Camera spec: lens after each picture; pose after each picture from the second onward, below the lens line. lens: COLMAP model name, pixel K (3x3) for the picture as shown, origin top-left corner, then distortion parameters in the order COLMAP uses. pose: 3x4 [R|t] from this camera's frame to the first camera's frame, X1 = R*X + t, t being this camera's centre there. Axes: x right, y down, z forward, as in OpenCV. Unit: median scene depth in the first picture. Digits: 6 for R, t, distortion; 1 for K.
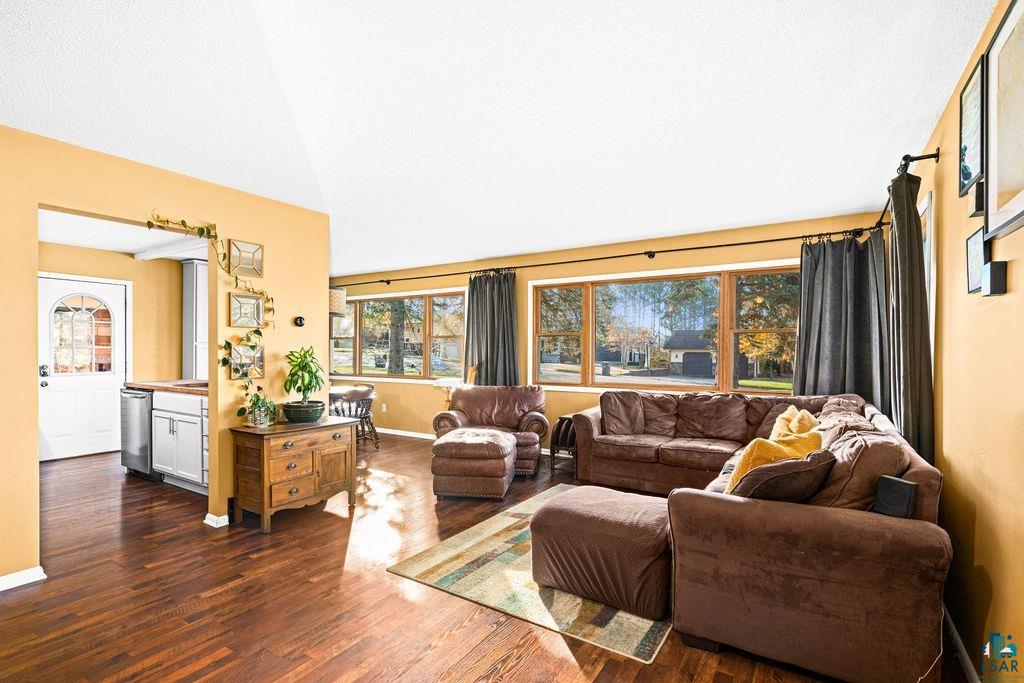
lens RADIAL K [[494.7, 0, 511.1], [0, 494.7, 344.8], [0, 0, 1]] dist [-0.000402, 0.000156]
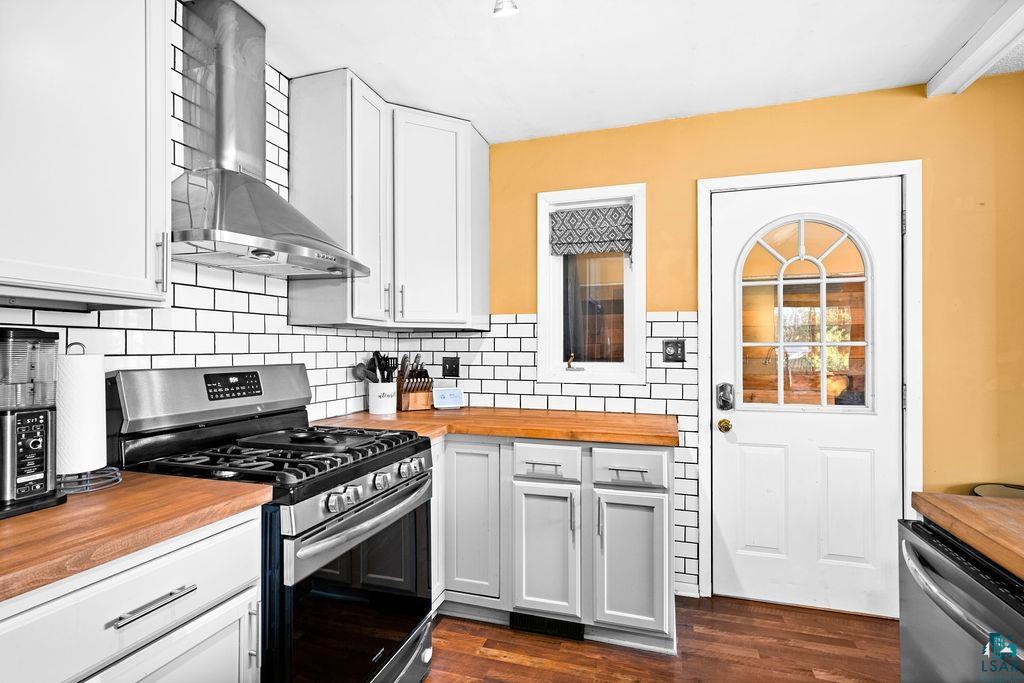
lens RADIAL K [[494.7, 0, 512.1], [0, 494.7, 345.1], [0, 0, 1]] dist [-0.000402, 0.000156]
pose [[0.255208, -0.001775, -0.966885, -0.531286], [-0.001127, 0.999997, -0.002133, 0.005374], [0.966886, 0.001634, 0.255205, 0.667761]]
